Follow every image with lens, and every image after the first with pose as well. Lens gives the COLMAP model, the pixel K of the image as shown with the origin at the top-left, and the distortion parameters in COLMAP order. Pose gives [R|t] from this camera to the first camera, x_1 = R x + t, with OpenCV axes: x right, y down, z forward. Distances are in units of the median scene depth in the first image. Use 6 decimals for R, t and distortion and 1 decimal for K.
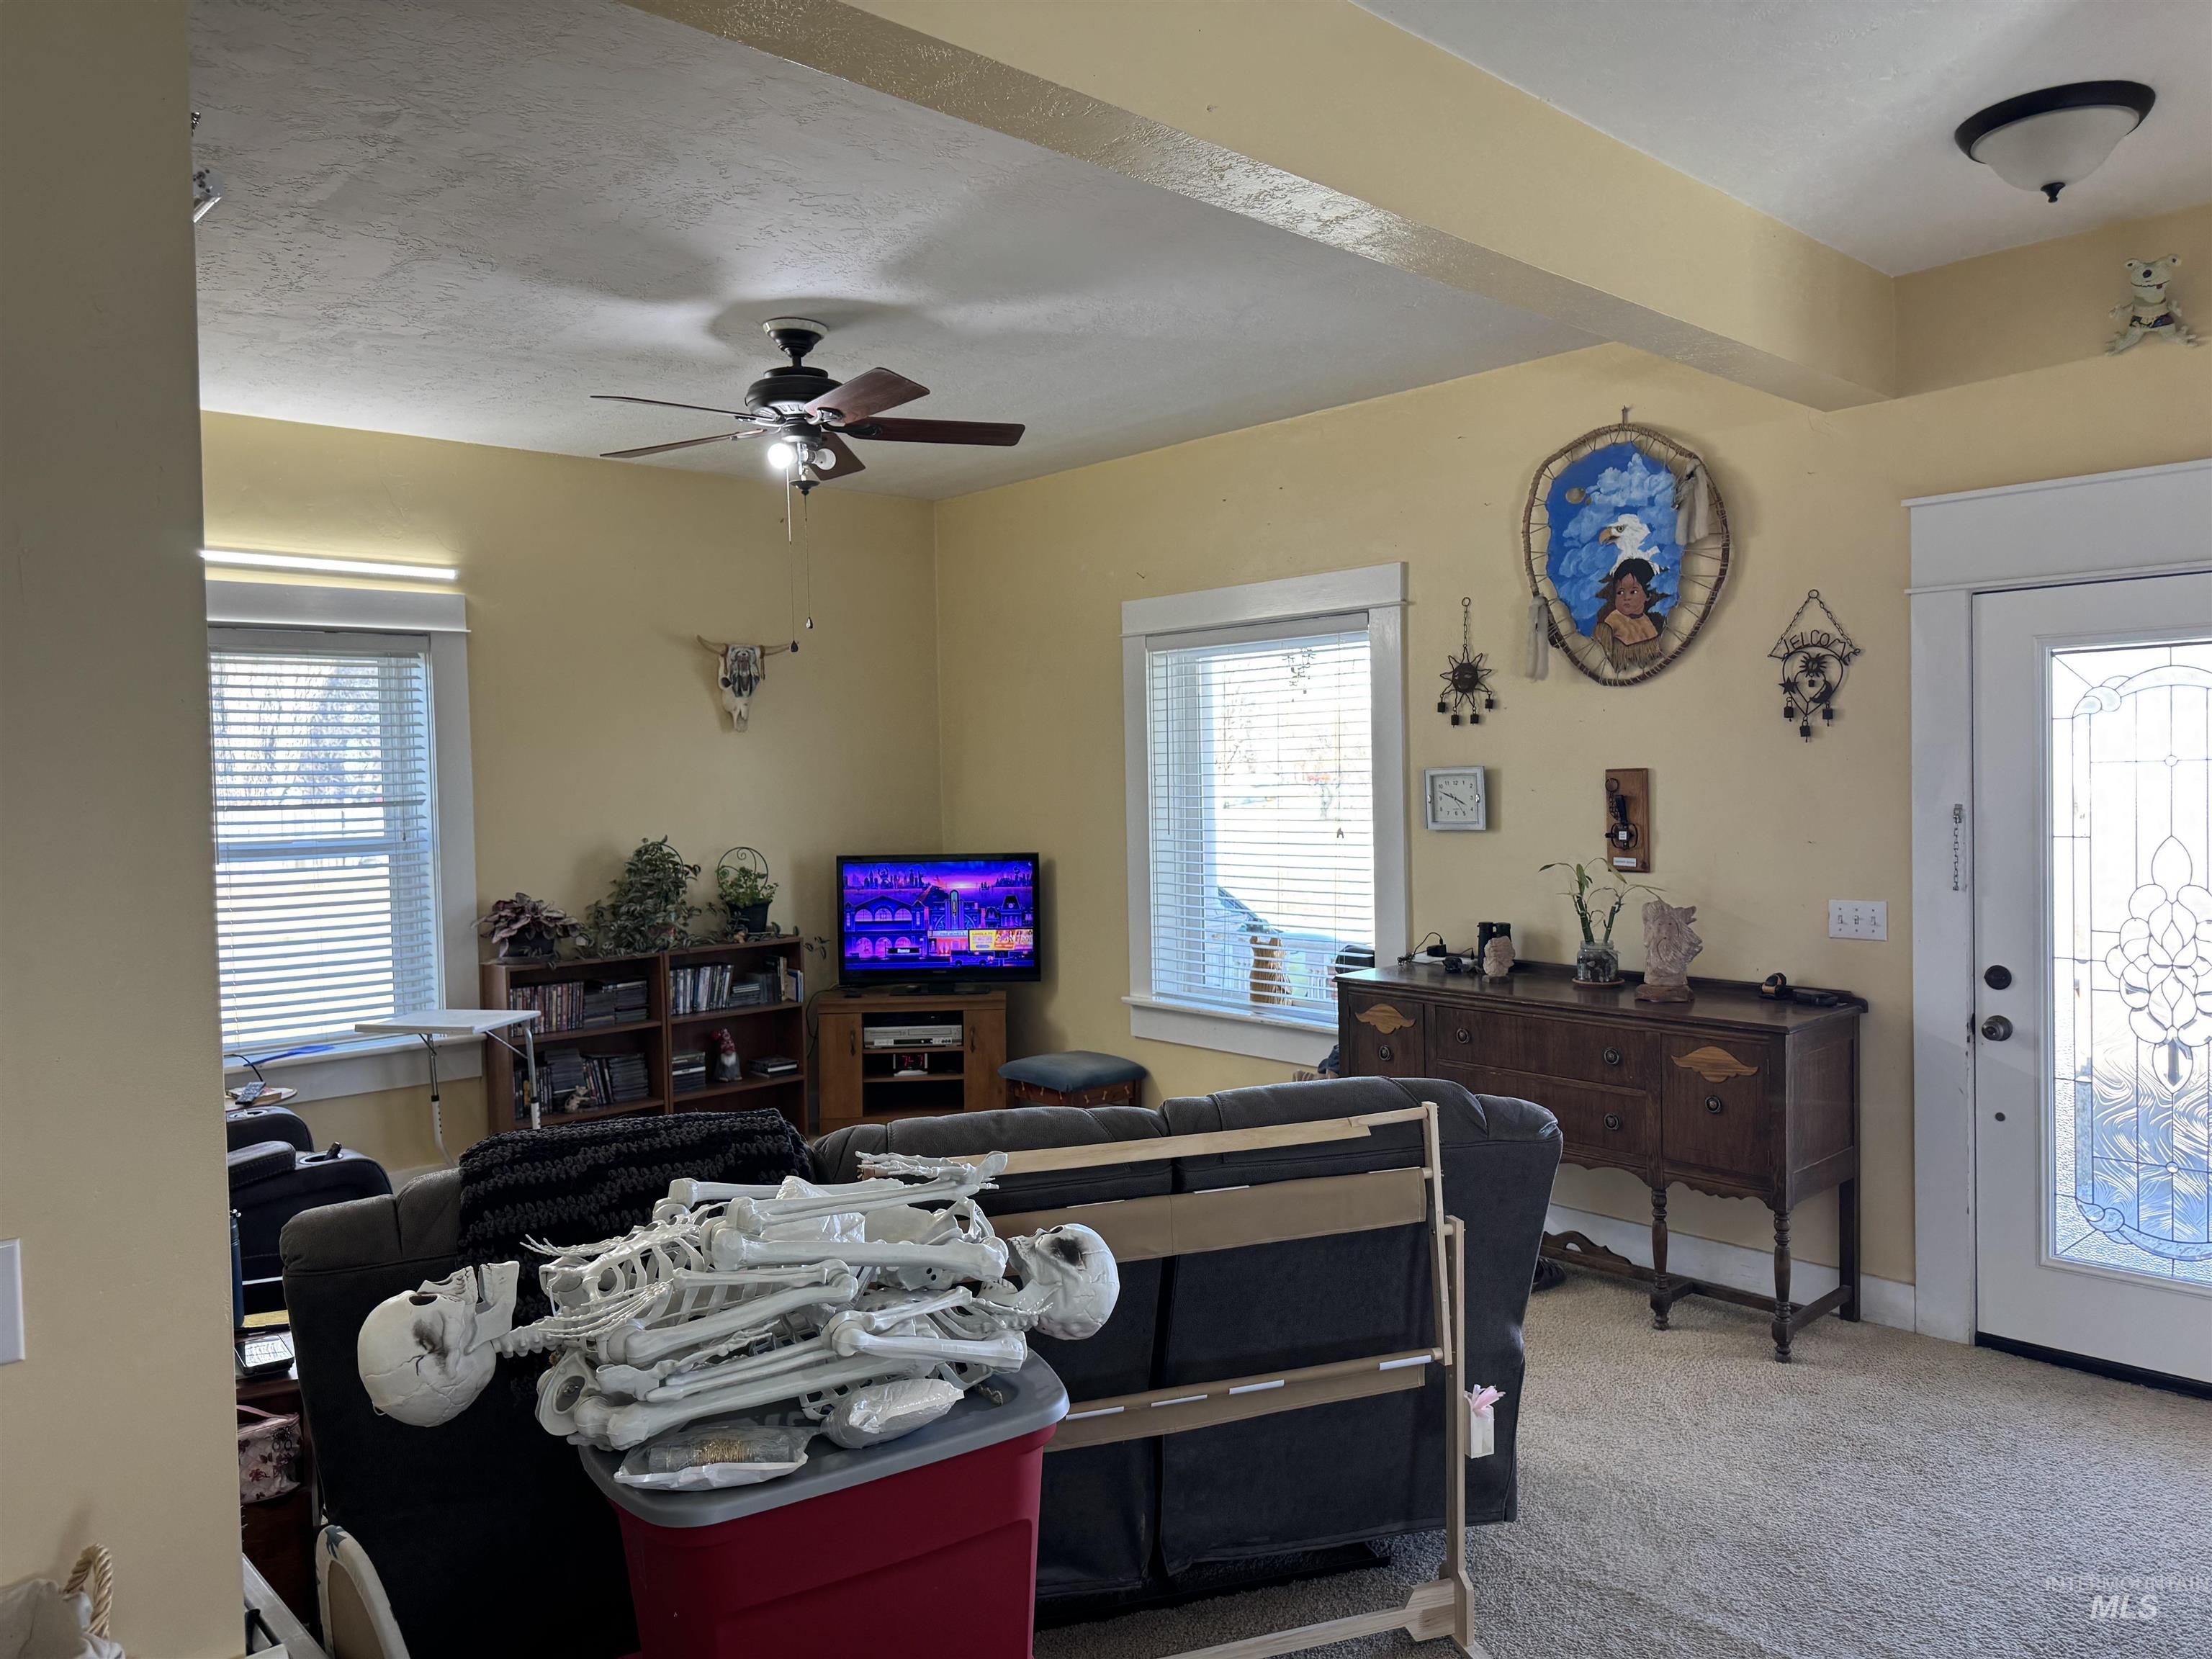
lens RADIAL K [[1571.7, 0, 1096.6], [0, 1571.7, 841.2], [0, 0, 1]] dist [0.066045, -0.086069]
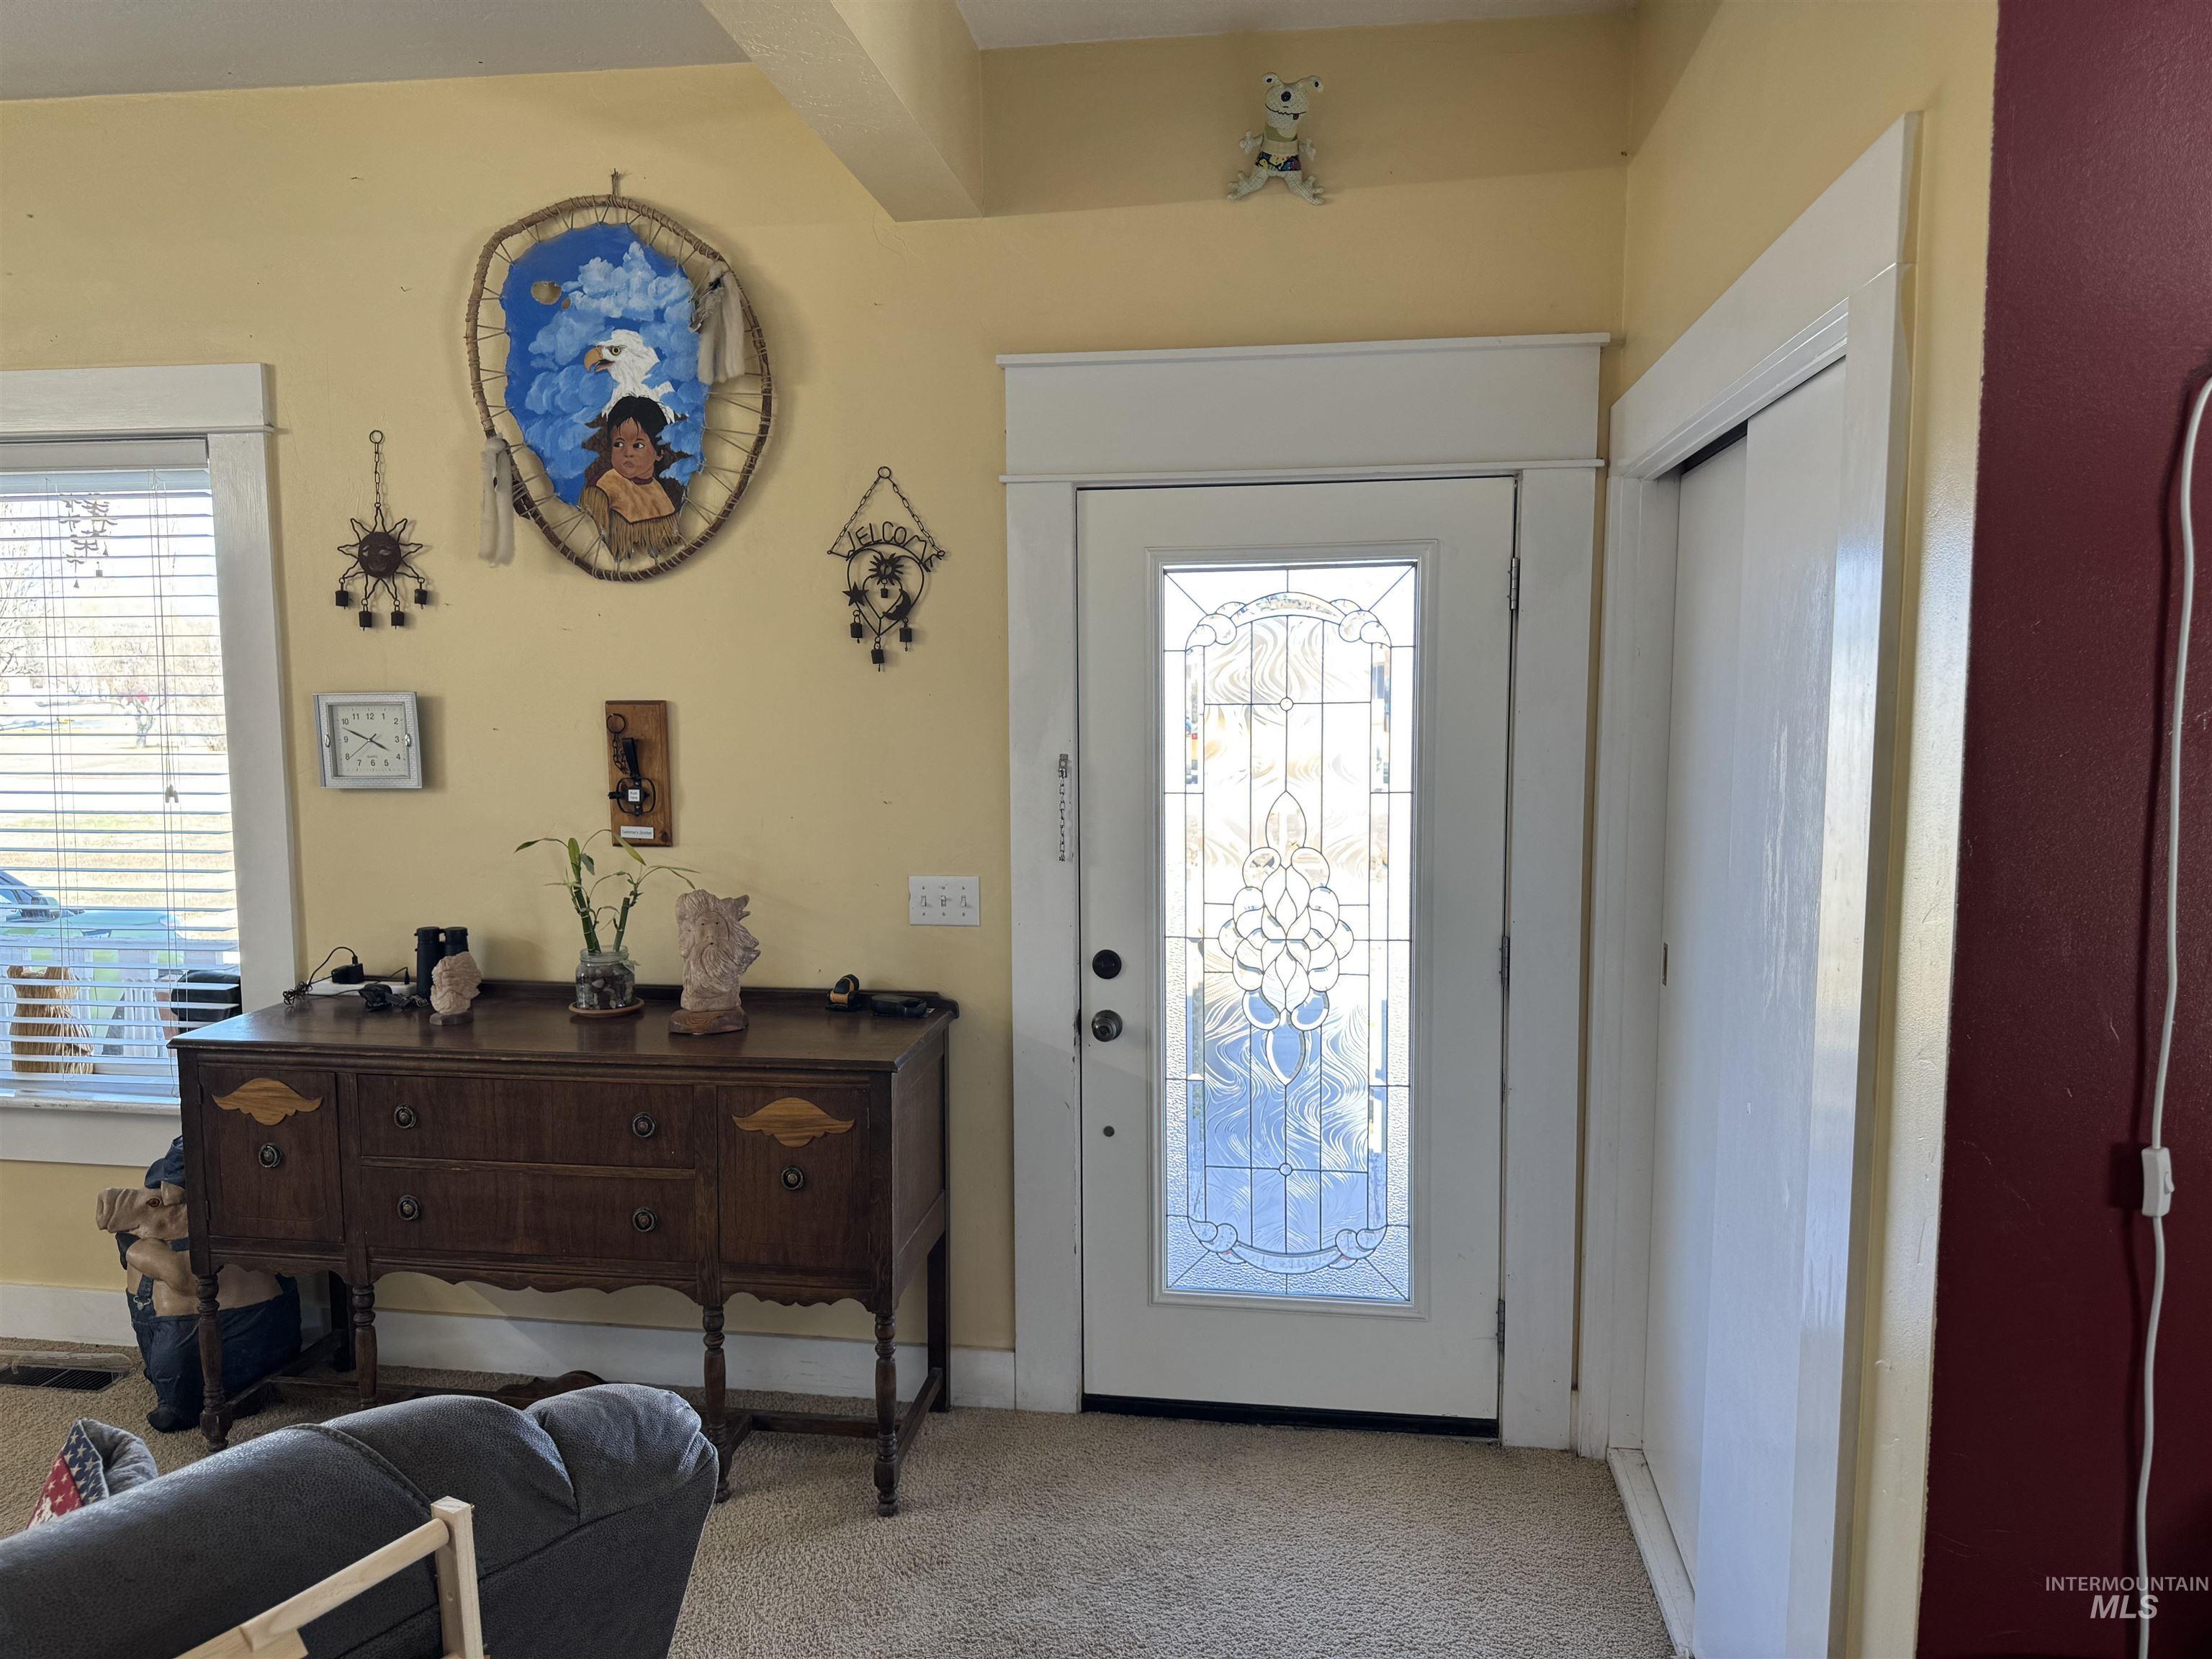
lens RADIAL K [[1571.7, 0, 1119.4], [0, 1571.7, 843.4], [0, 0, 1]] dist [0.066045, -0.086069]
pose [[0.772957, -0.043675, 0.632953, 0.056720], [0.012085, 0.998460, 0.054137, -0.018993], [-0.634343, -0.034197, 0.772295, 0.340440]]
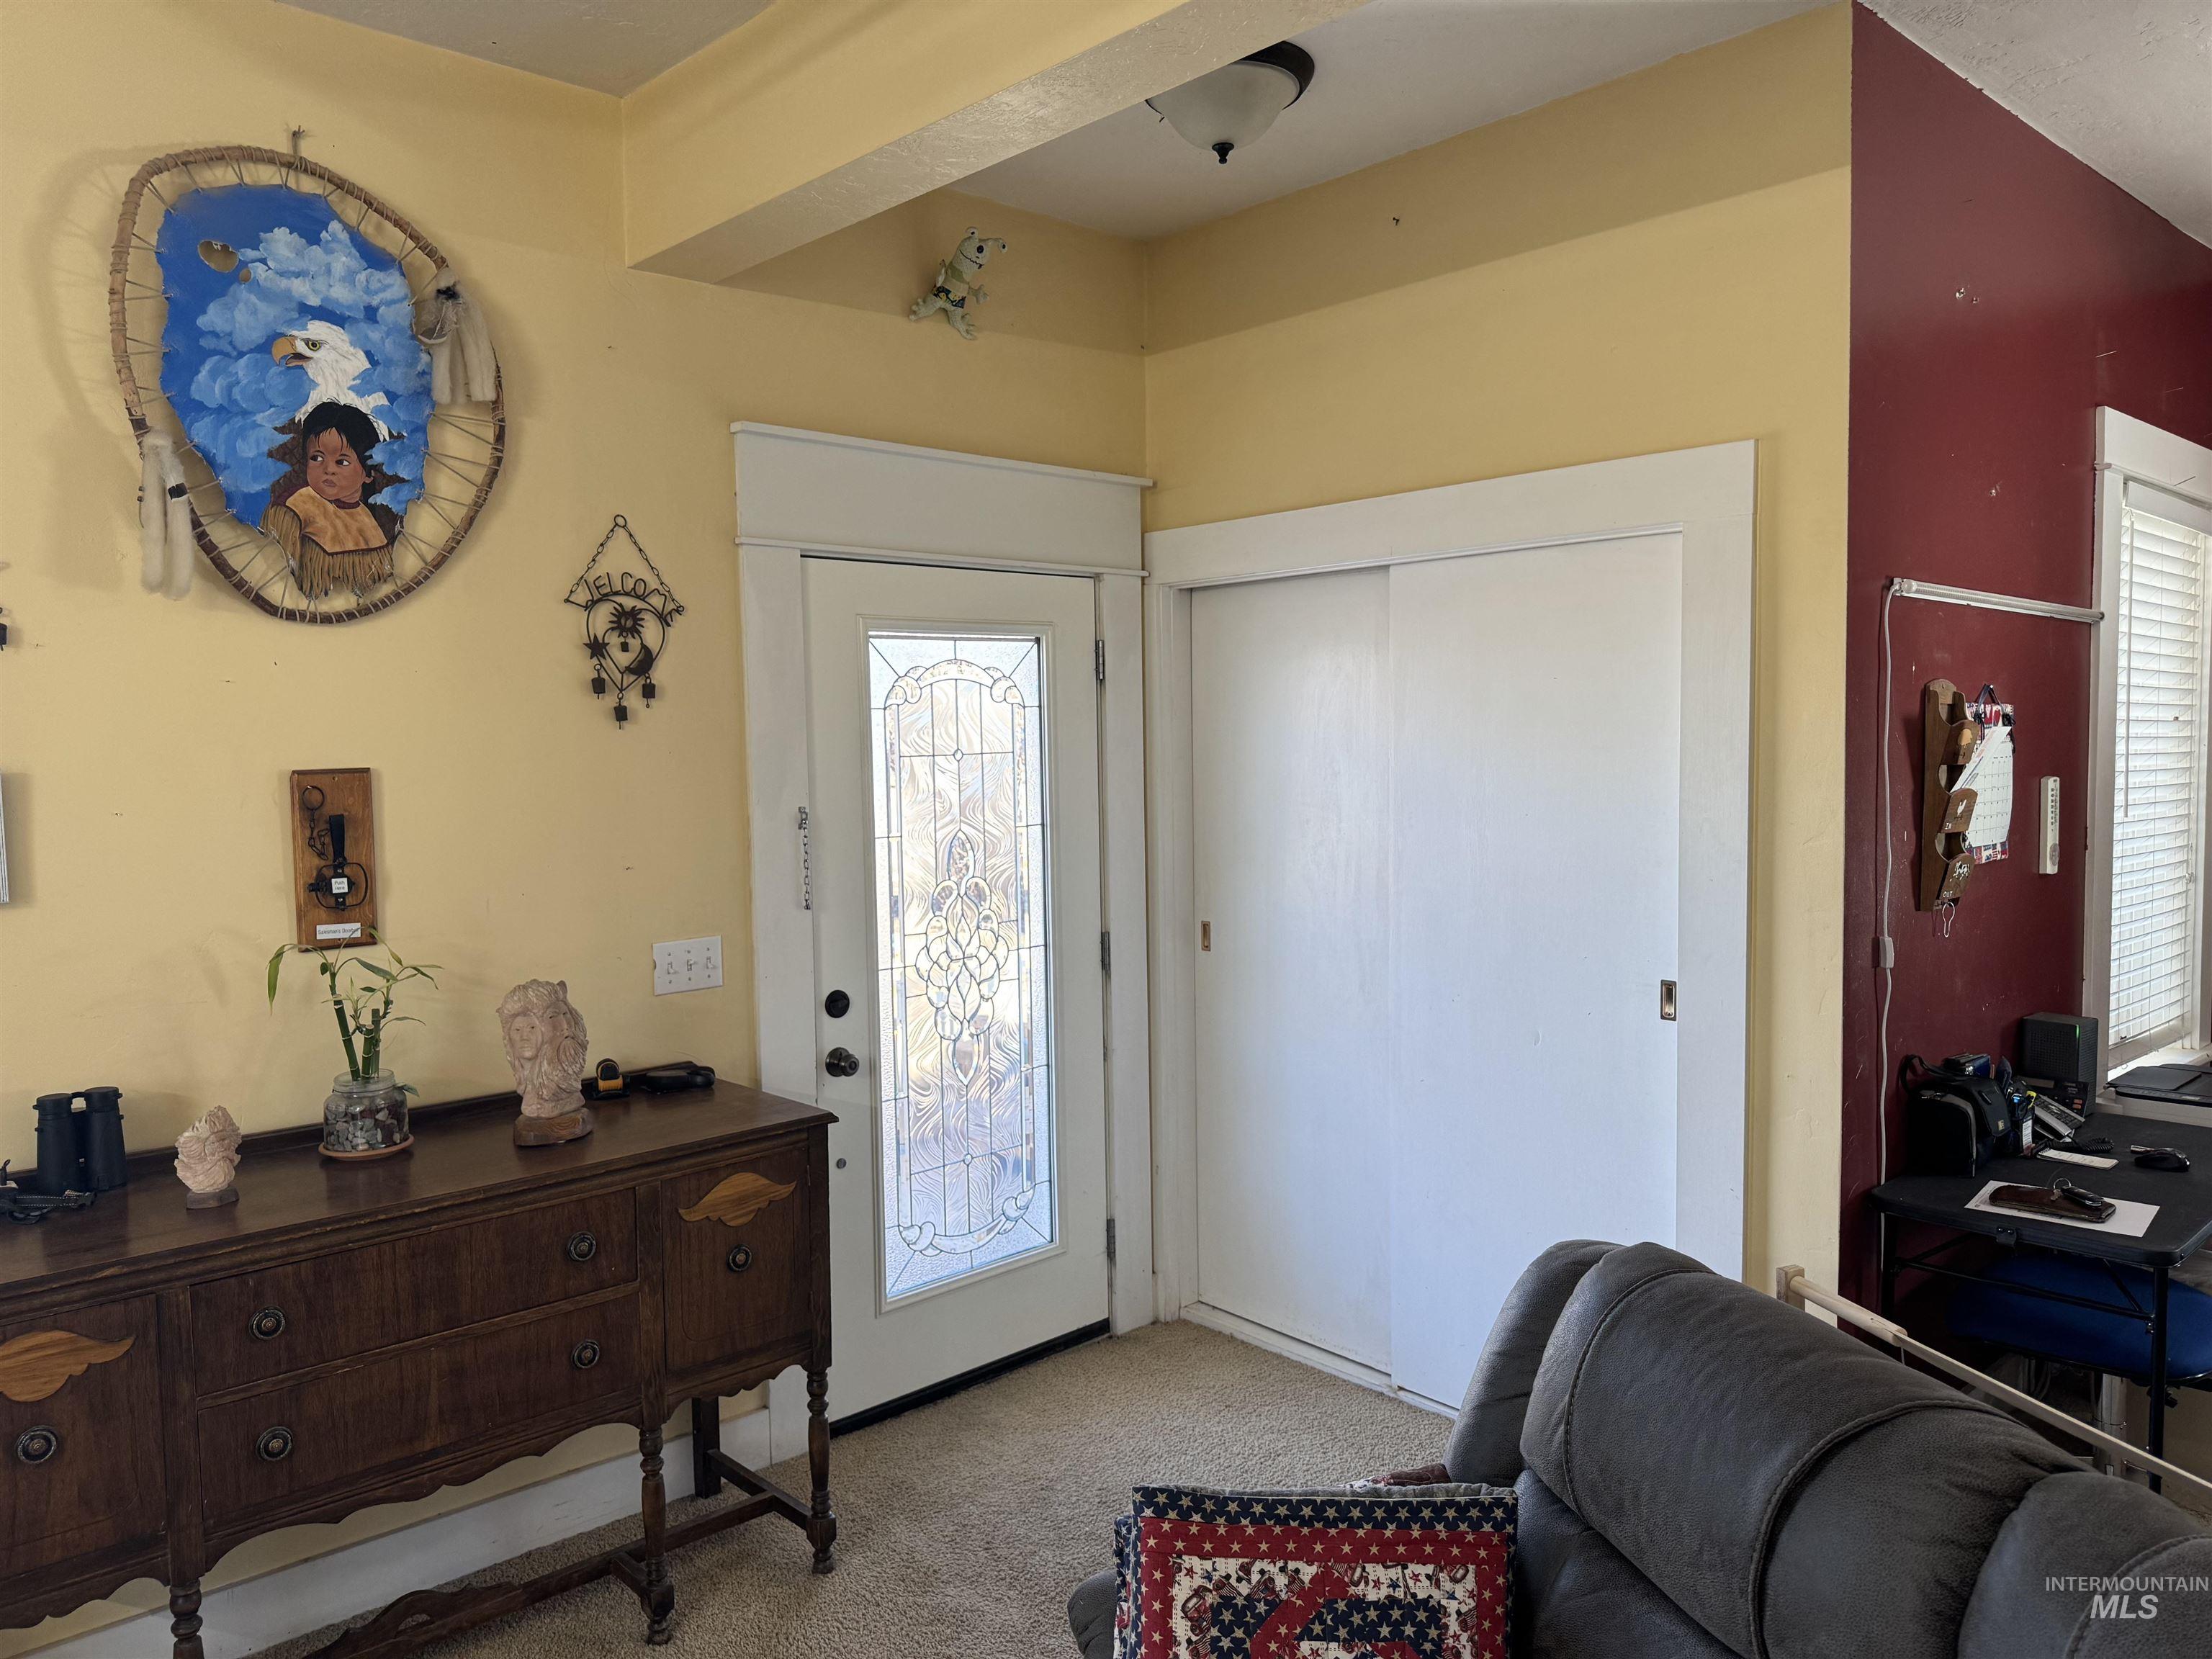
lens RADIAL K [[1571.7, 0, 1107.6], [0, 1571.7, 828.4], [0, 0, 1]] dist [0.066045, -0.086069]
pose [[-0.004700, -0.044355, 0.999005, -0.261362], [0.057759, 0.997336, 0.044553, -0.036121], [-0.998319, 0.057911, -0.002125, 0.774447]]
